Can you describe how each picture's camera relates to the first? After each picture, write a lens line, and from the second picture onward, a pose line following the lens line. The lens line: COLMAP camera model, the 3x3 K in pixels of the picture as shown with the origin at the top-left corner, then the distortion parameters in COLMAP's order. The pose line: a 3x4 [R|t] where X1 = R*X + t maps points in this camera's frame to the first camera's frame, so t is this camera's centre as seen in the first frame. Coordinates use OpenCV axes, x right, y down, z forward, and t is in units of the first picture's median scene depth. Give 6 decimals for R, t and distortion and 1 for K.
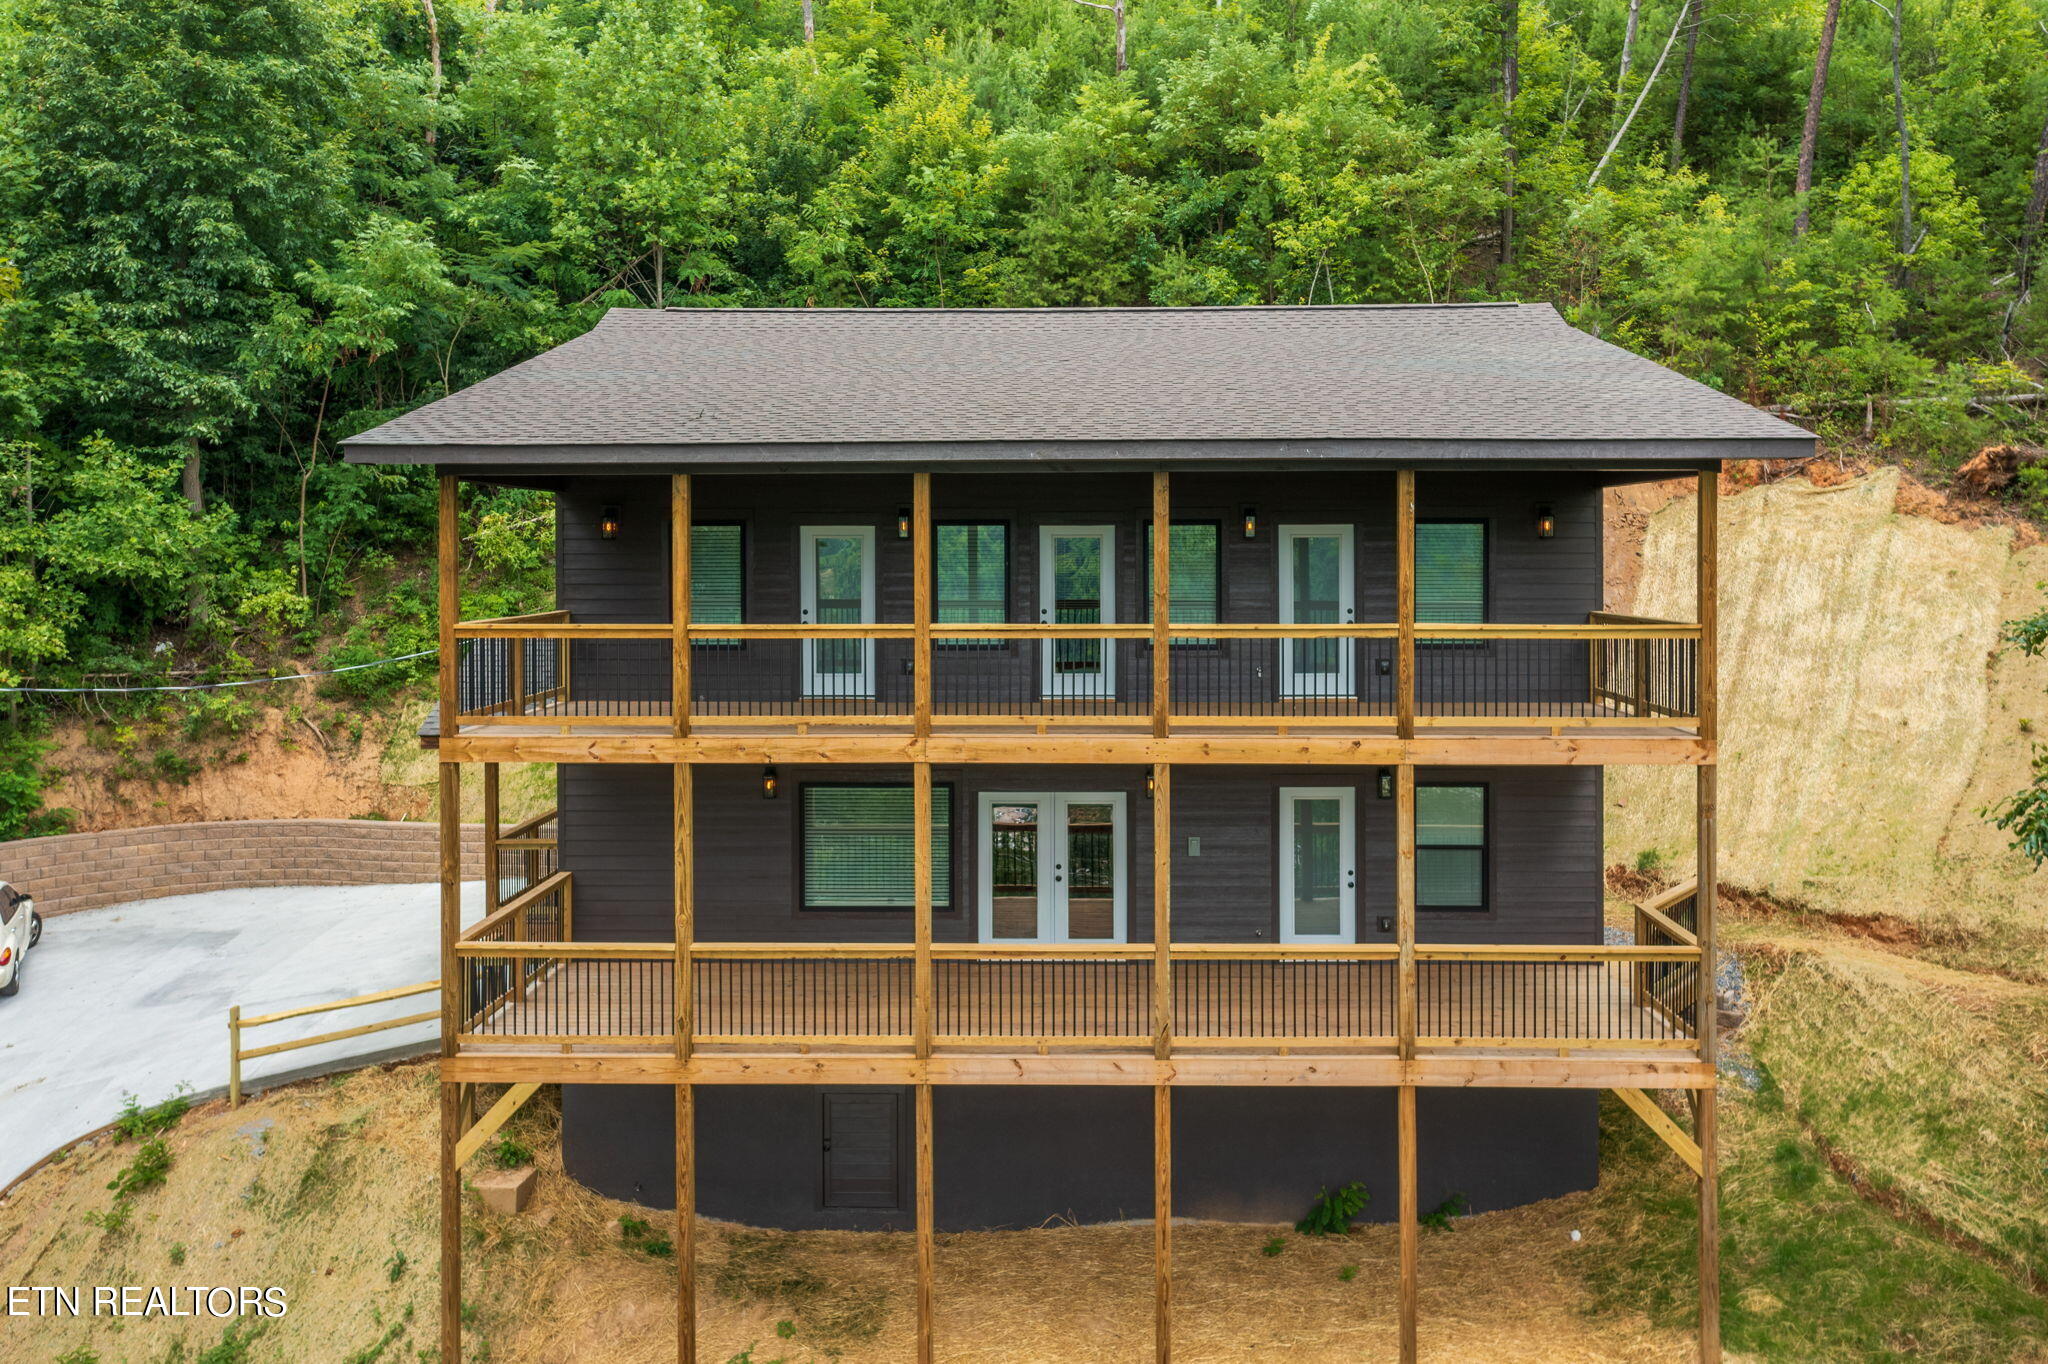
lens RADIAL K [[1696.7, 0, 1041.7], [0, 1696.7, 547.9], [0, 0, 1]] dist [0.008057, -0.001451]
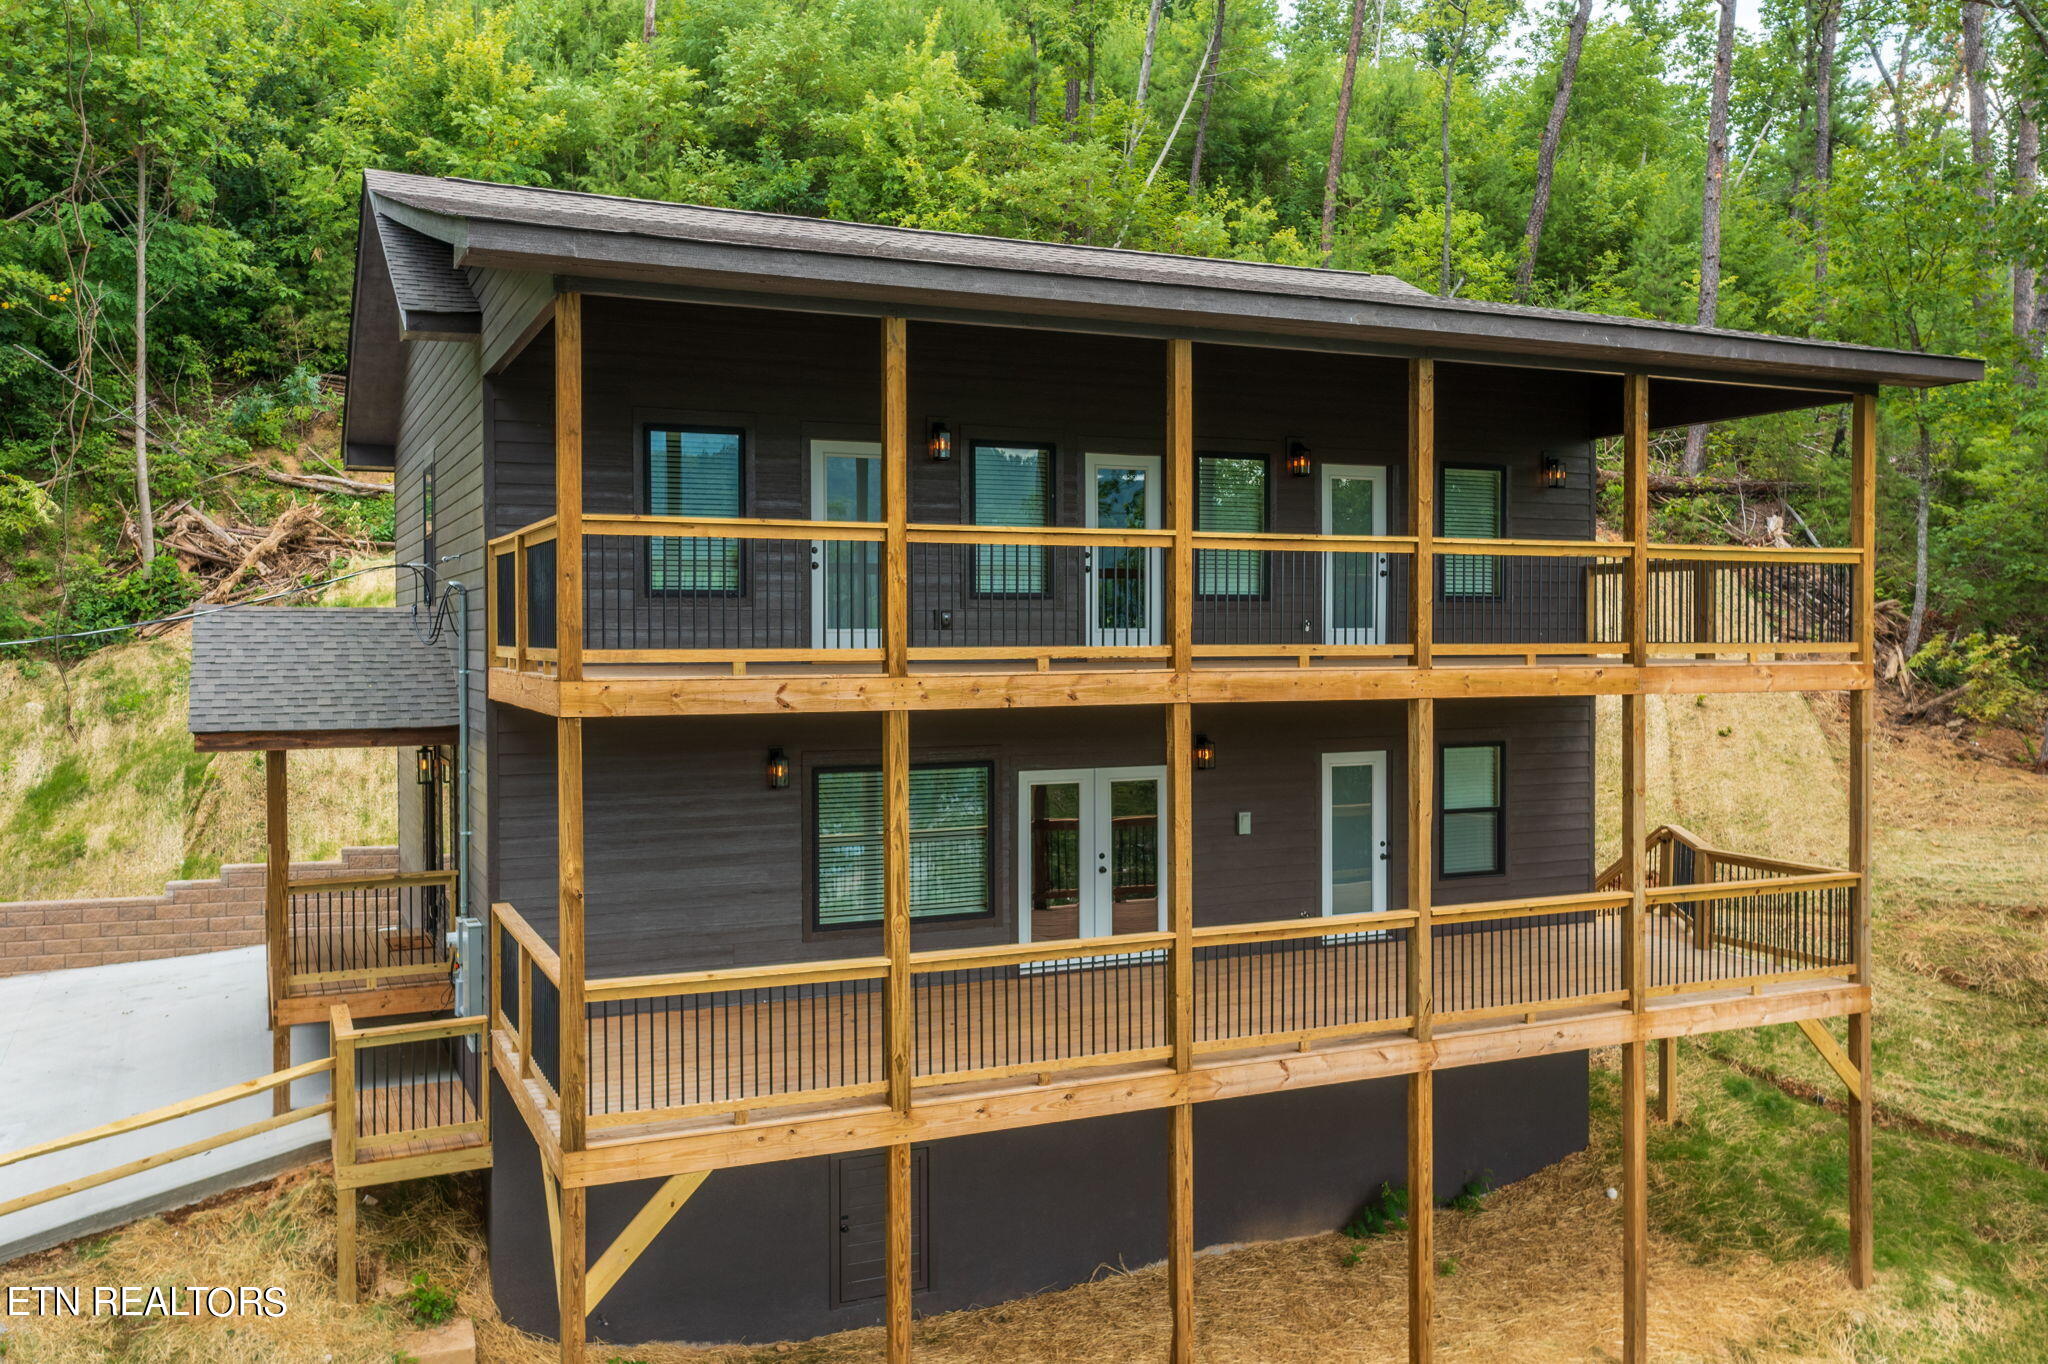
lens RADIAL K [[1677.3, 0, 1005.7], [0, 1677.3, 659.2], [0, 0, 1]] dist [0.009074, 0.007887]
pose [[0.899174, -0.006684, 0.437541, -0.399703], [0.000028, 0.999884, 0.015218, 0.076278], [-0.437592, -0.013671, 0.899070, 0.266390]]
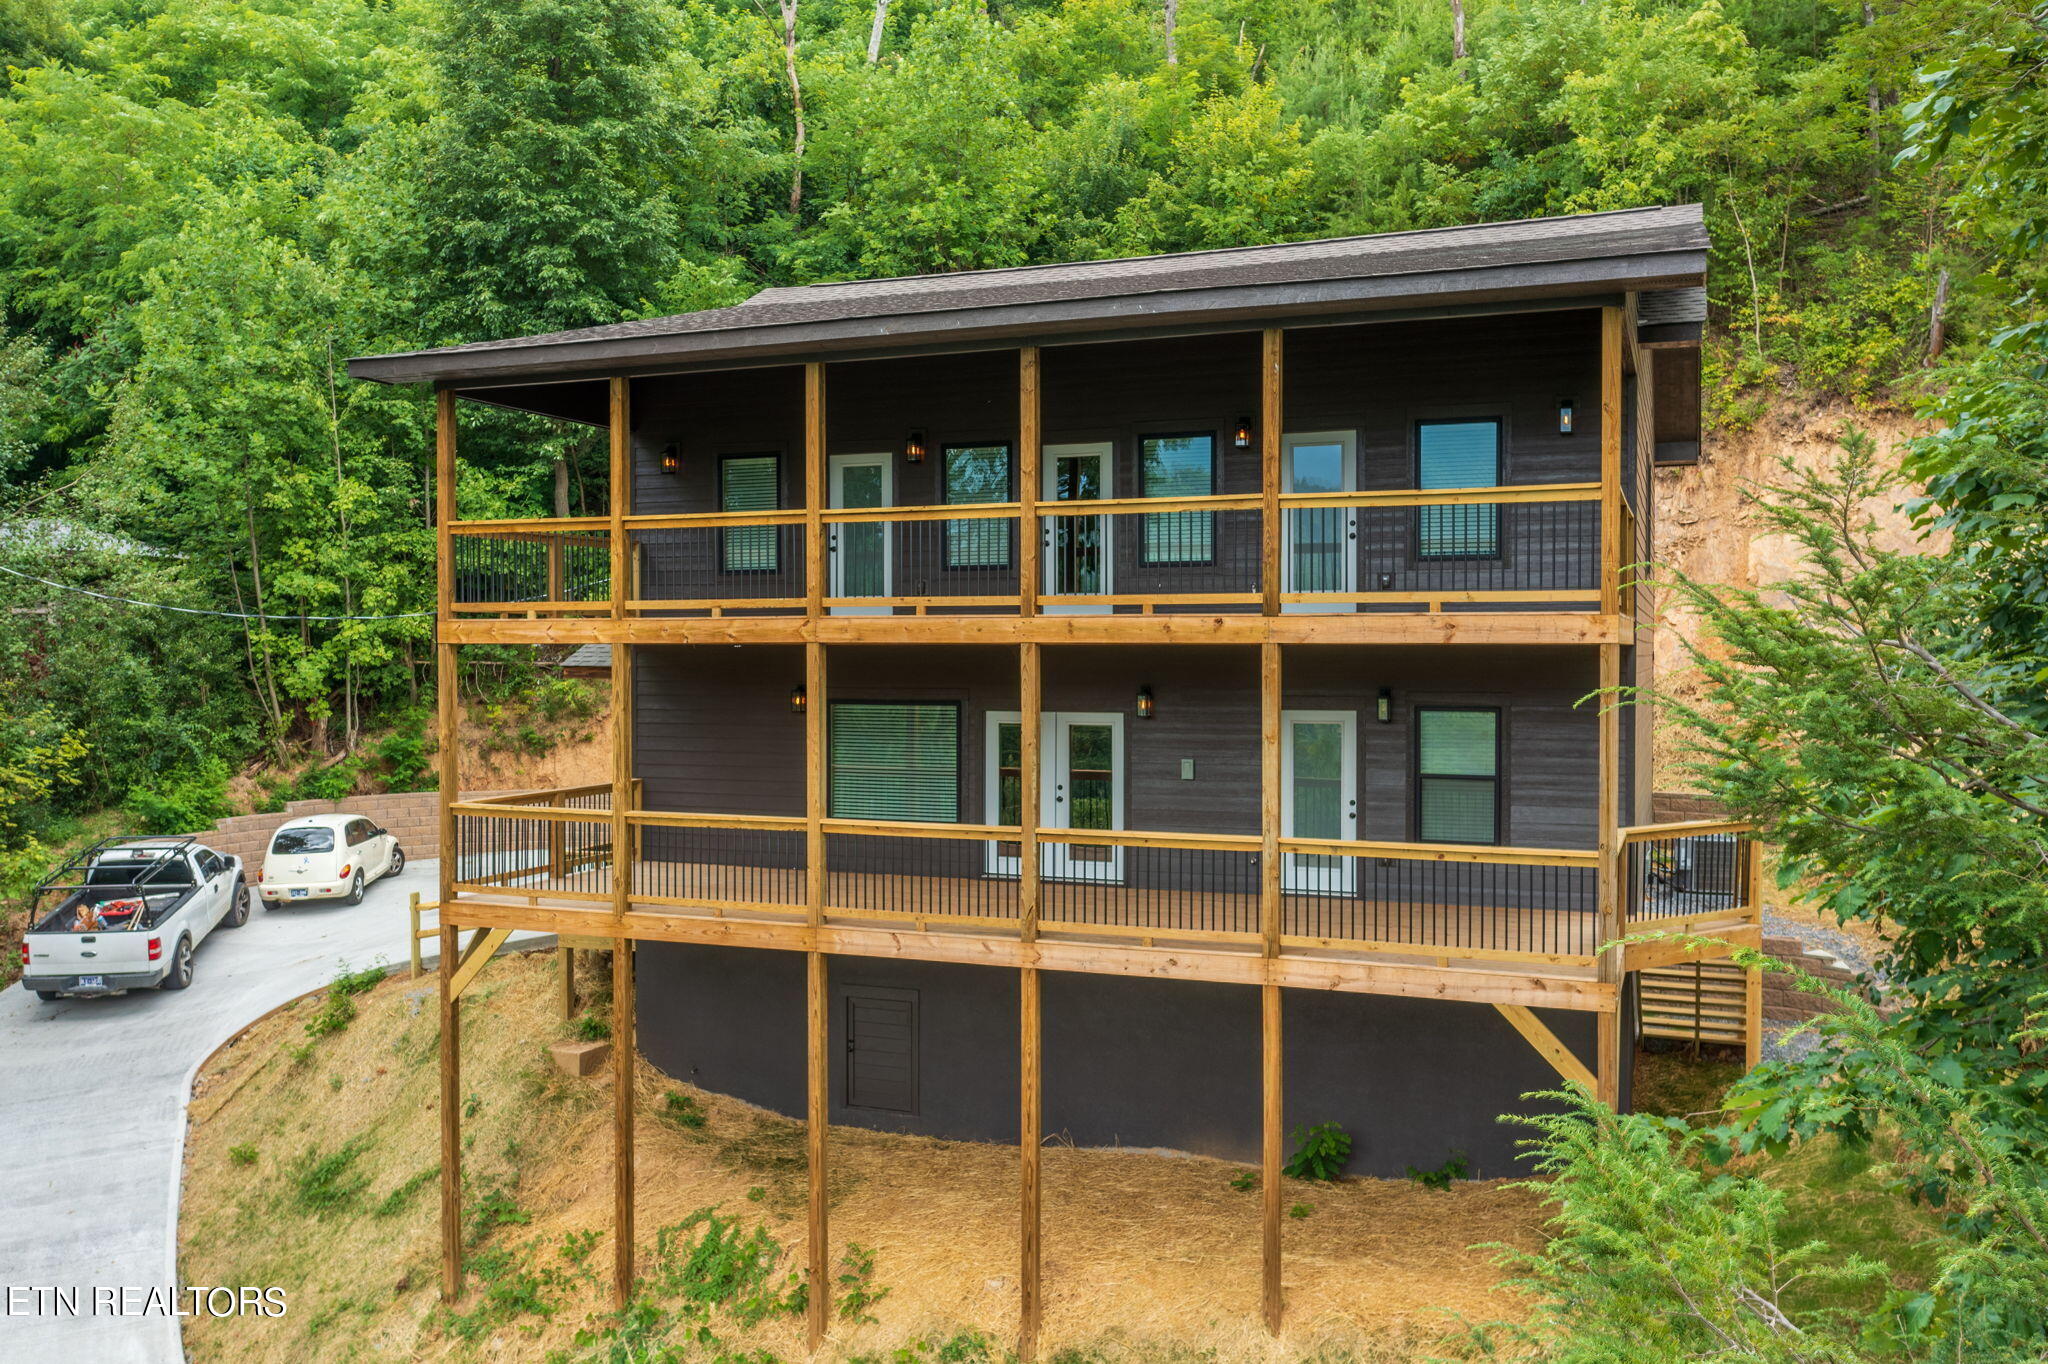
lens RADIAL K [[1677.3, 0, 1005.7], [0, 1677.3, 659.2], [0, 0, 1]] dist [0.009074, 0.007887]
pose [[0.935408, 0.003934, -0.353548, 0.327648], [-0.001362, 0.999971, 0.007524, 0.104817], [0.353567, -0.006557, 0.935386, 0.067013]]
